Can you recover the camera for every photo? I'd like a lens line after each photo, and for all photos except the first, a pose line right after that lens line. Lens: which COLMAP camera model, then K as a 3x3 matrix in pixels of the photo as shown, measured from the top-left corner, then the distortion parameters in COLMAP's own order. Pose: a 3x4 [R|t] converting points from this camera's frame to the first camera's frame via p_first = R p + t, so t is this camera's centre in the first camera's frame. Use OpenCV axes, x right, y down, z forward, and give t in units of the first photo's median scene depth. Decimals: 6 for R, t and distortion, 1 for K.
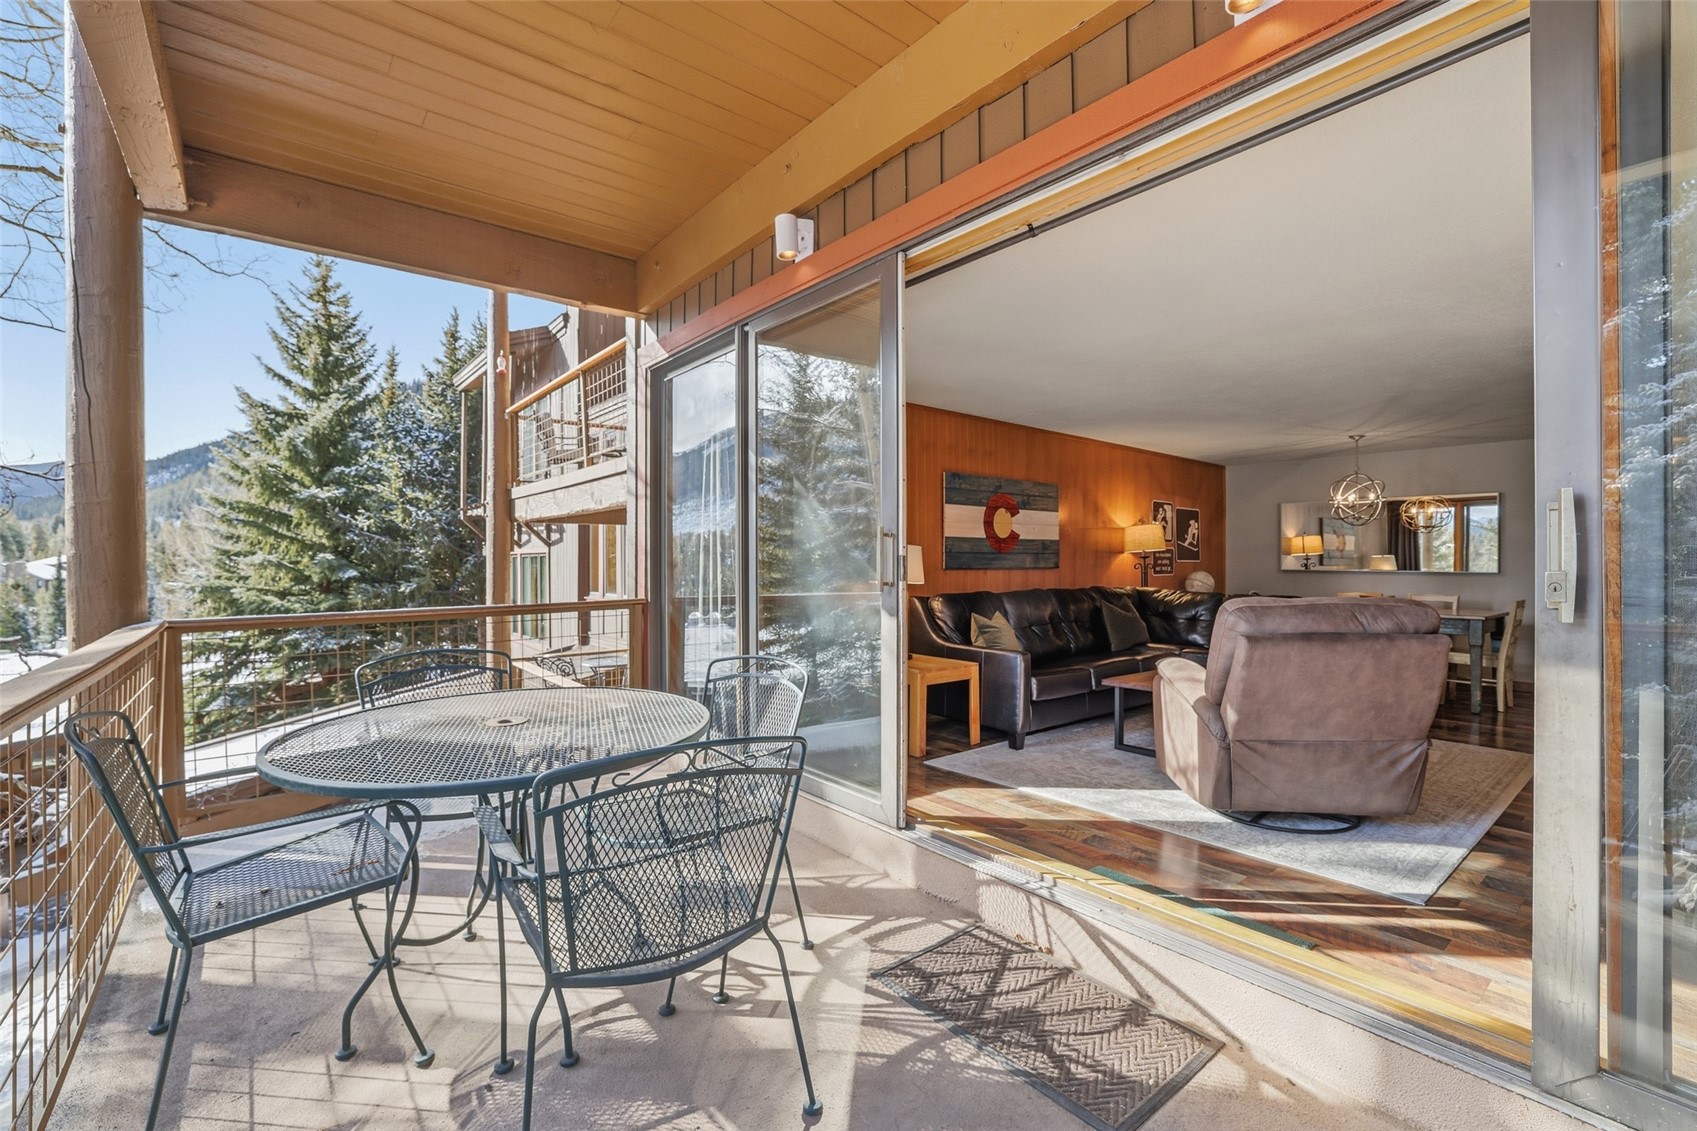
lens RADIAL K [[744.5, 0, 836.8], [0, 744.5, 563.3], [0, 0, 1]] dist [-0.027503, 0.006349]
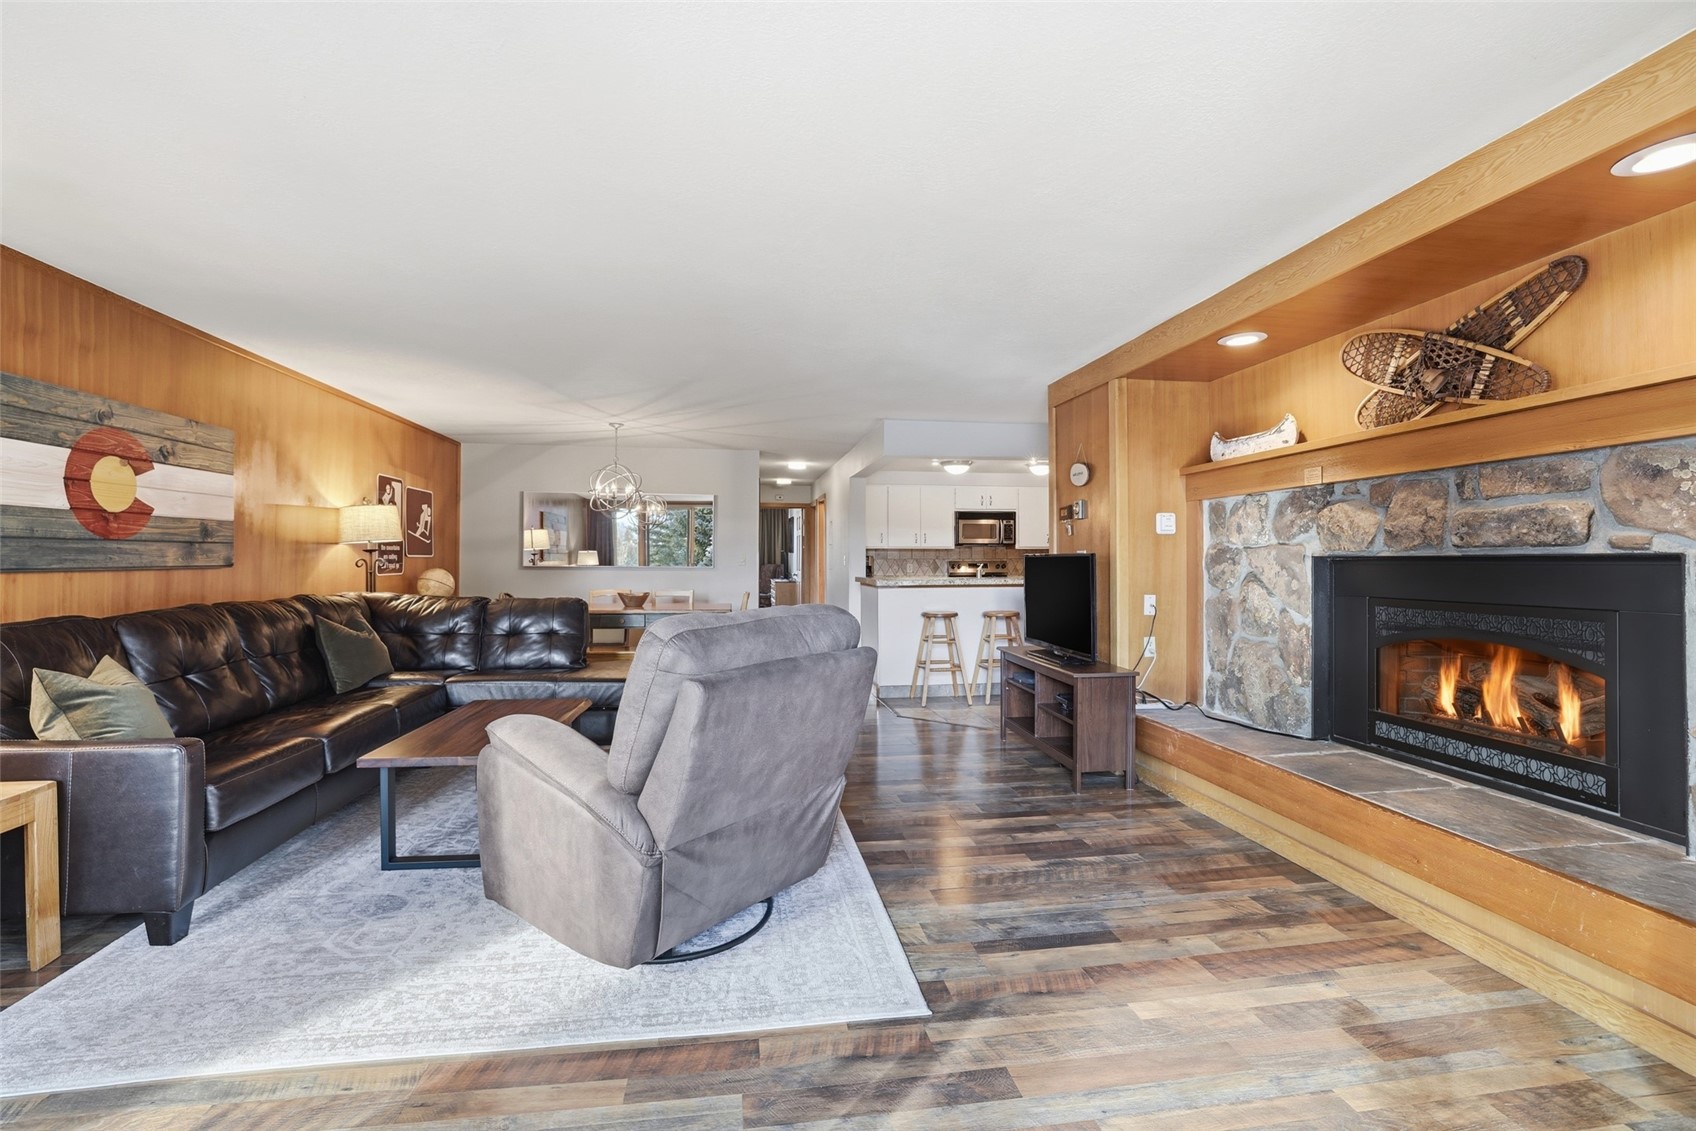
lens RADIAL K [[744.1, 0, 852.1], [0, 744.1, 553.9], [0, 0, 1]] dist [-0.027503, 0.006349]
pose [[0.506560, 0.006658, 0.862179, 0.042339], [-0.001726, 0.999976, -0.006708, -0.001142], [-0.862203, 0.001910, 0.506559, 0.280729]]
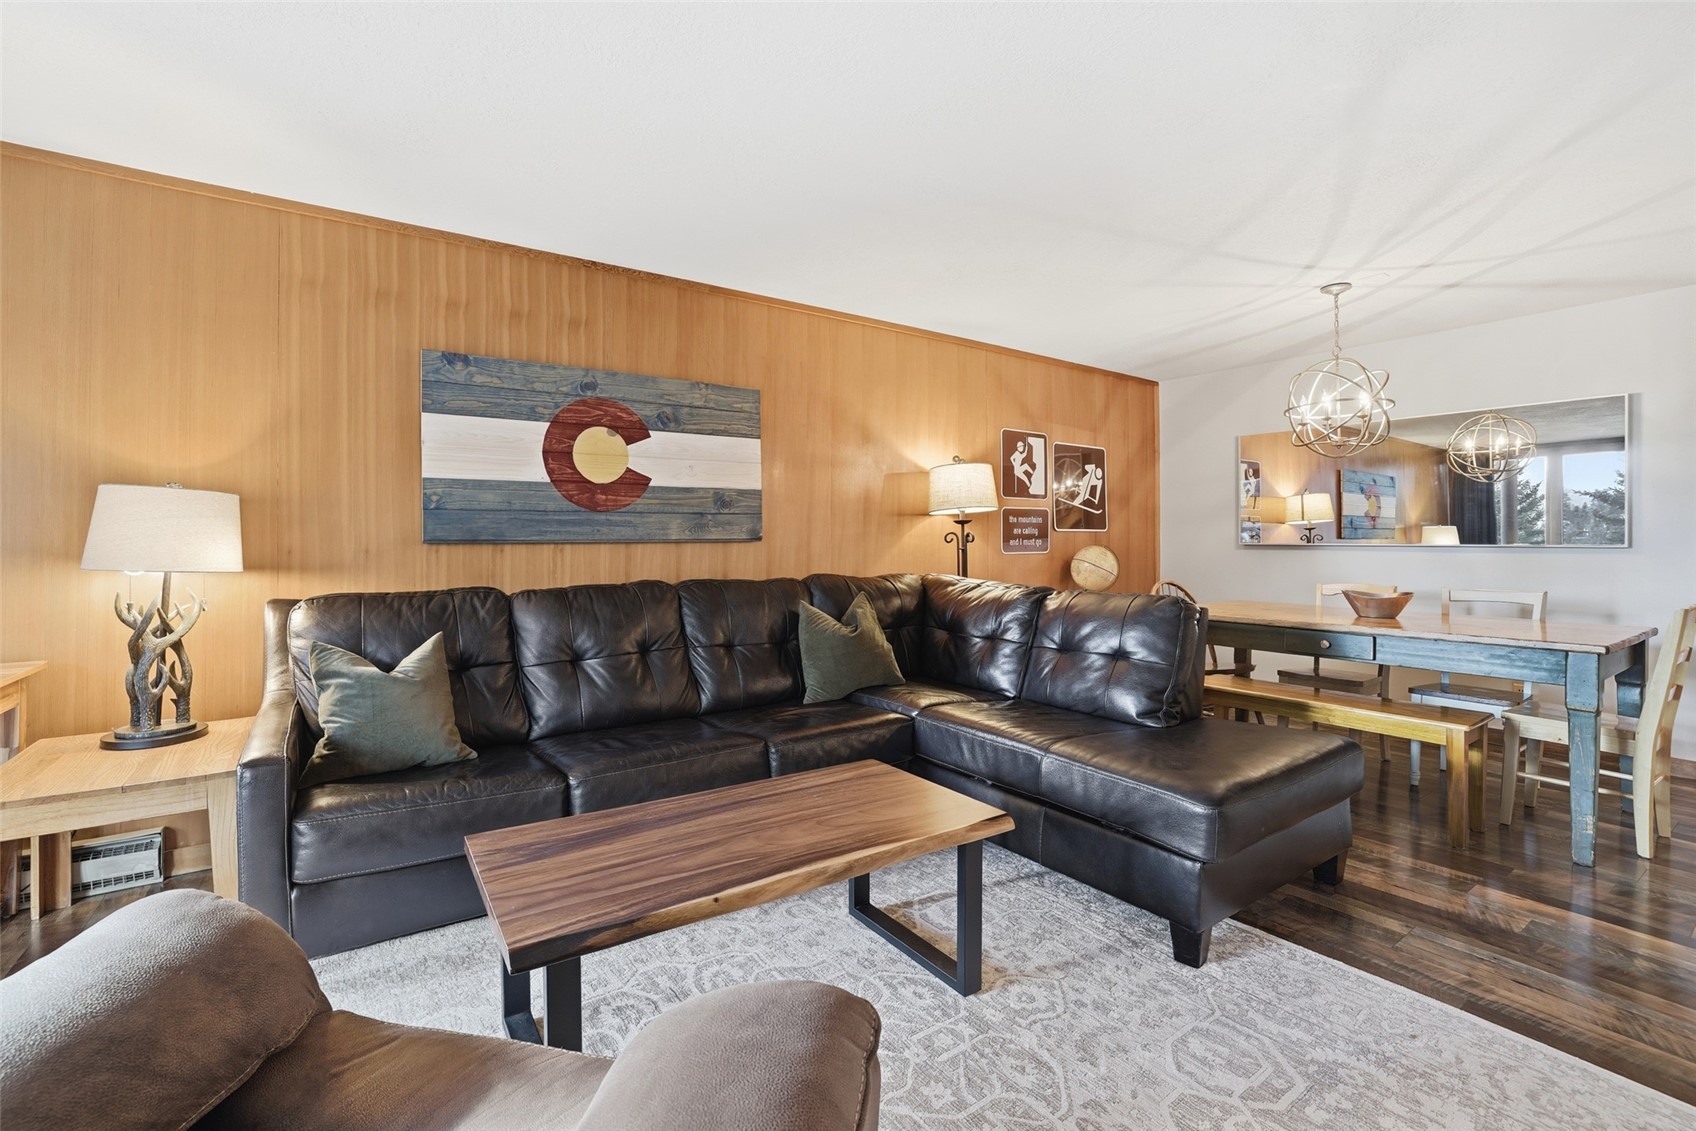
lens RADIAL K [[744.1, 0, 832.3], [0, 744.1, 539.1], [0, 0, 1]] dist [-0.027503, 0.006349]
pose [[0.996424, -0.004301, -0.084380, 0.432901], [0.003914, 0.999981, -0.004748, 0.008846], [0.084399, 0.004400, 0.996422, 0.493103]]
